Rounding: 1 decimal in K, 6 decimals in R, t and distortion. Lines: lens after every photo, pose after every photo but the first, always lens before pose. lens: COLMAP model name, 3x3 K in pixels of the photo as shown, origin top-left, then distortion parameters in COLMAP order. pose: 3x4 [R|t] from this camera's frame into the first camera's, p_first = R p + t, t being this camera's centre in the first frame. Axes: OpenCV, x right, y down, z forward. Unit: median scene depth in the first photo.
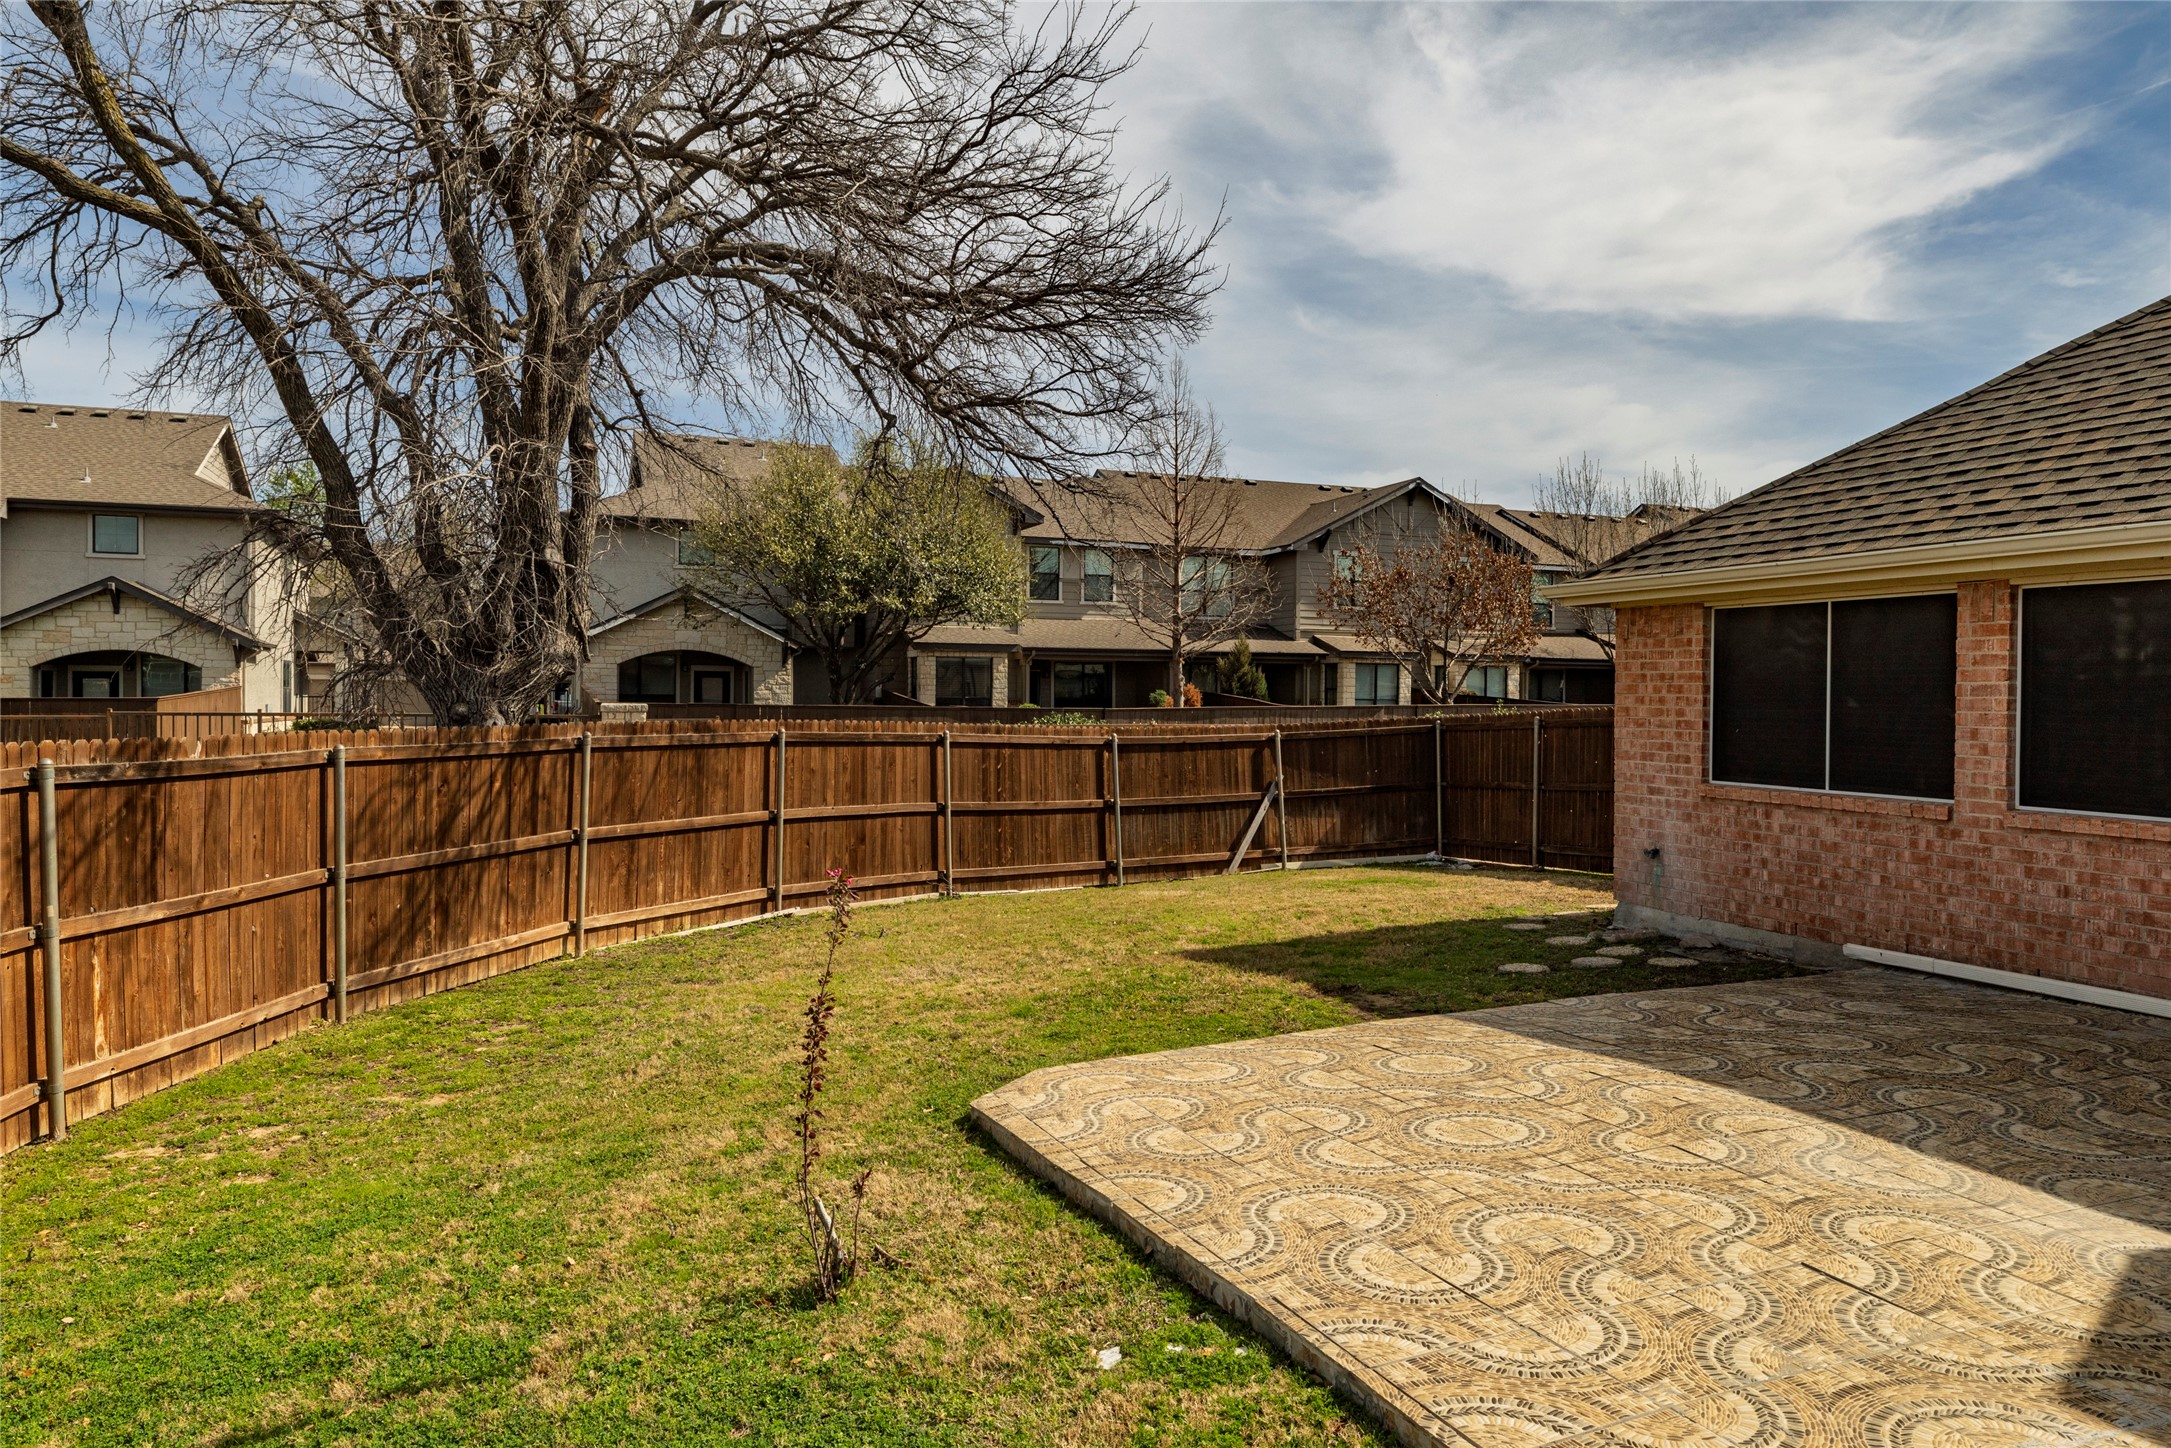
lens RADIAL K [[1405.2, 0, 1086.6], [0, 1405.2, 722.0], [0, 0, 1]] dist [0.012548, -0.001548]
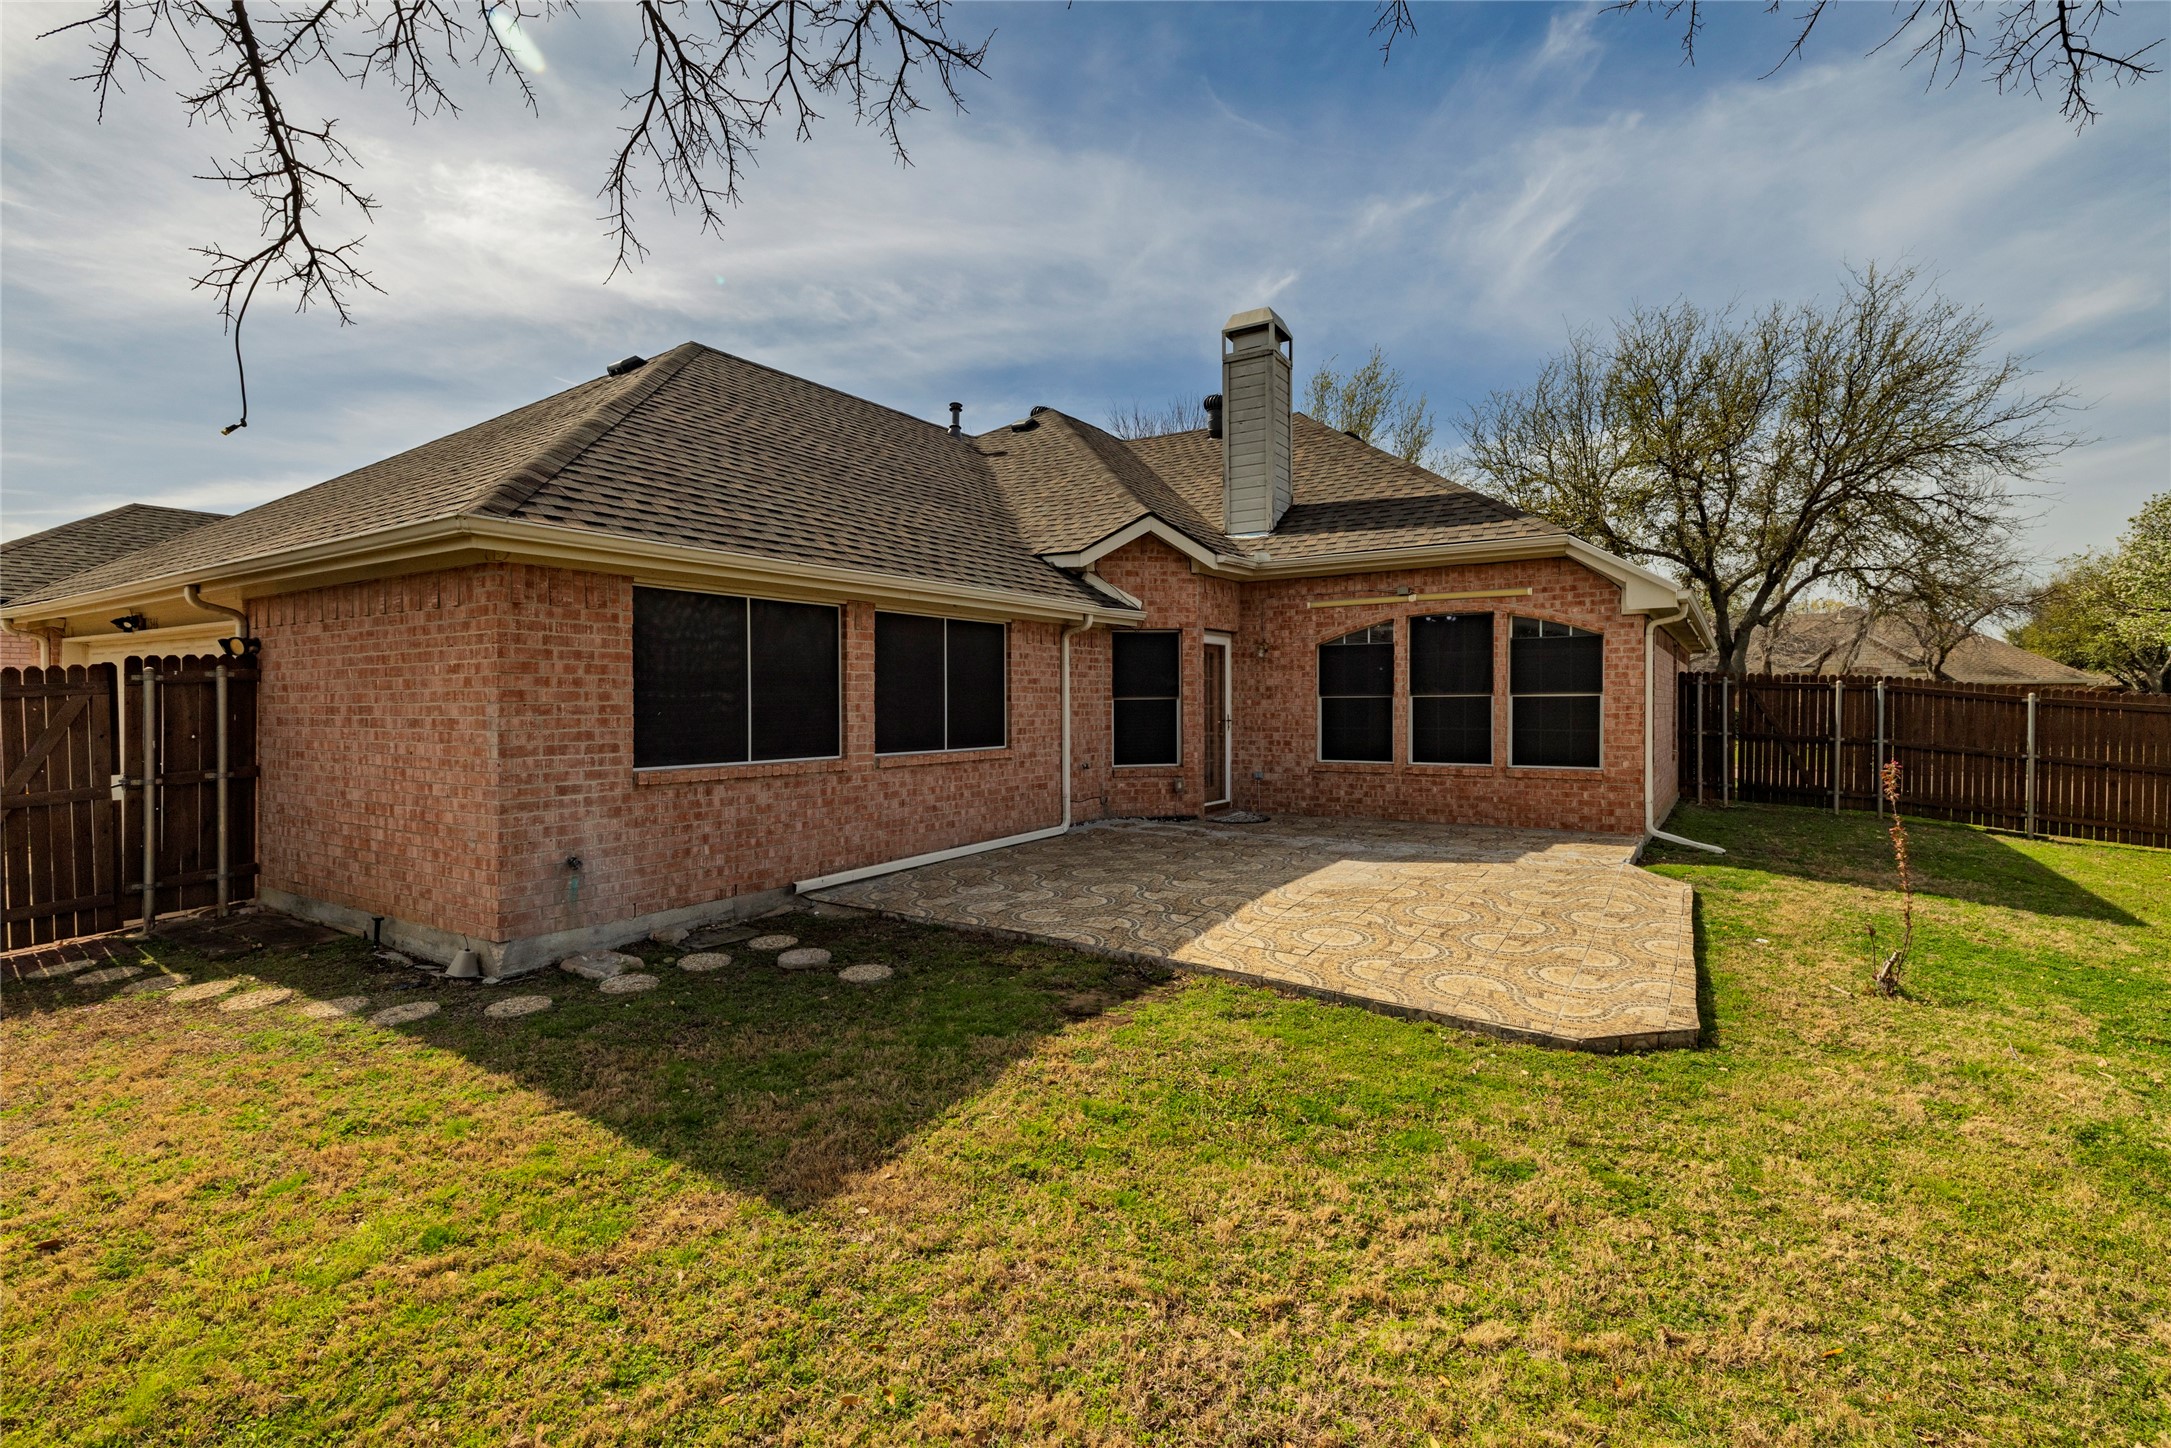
lens RADIAL K [[1023.3, 0, 1084.9], [0, 1023.3, 709.0], [0, 0, 1]] dist [-0.000900, 0.001107]
pose [[-0.596906, -0.016979, 0.802131, -0.308983], [0.009812, 0.999547, 0.028460, -0.015645], [-0.802251, 0.024859, -0.596469, 1.287212]]
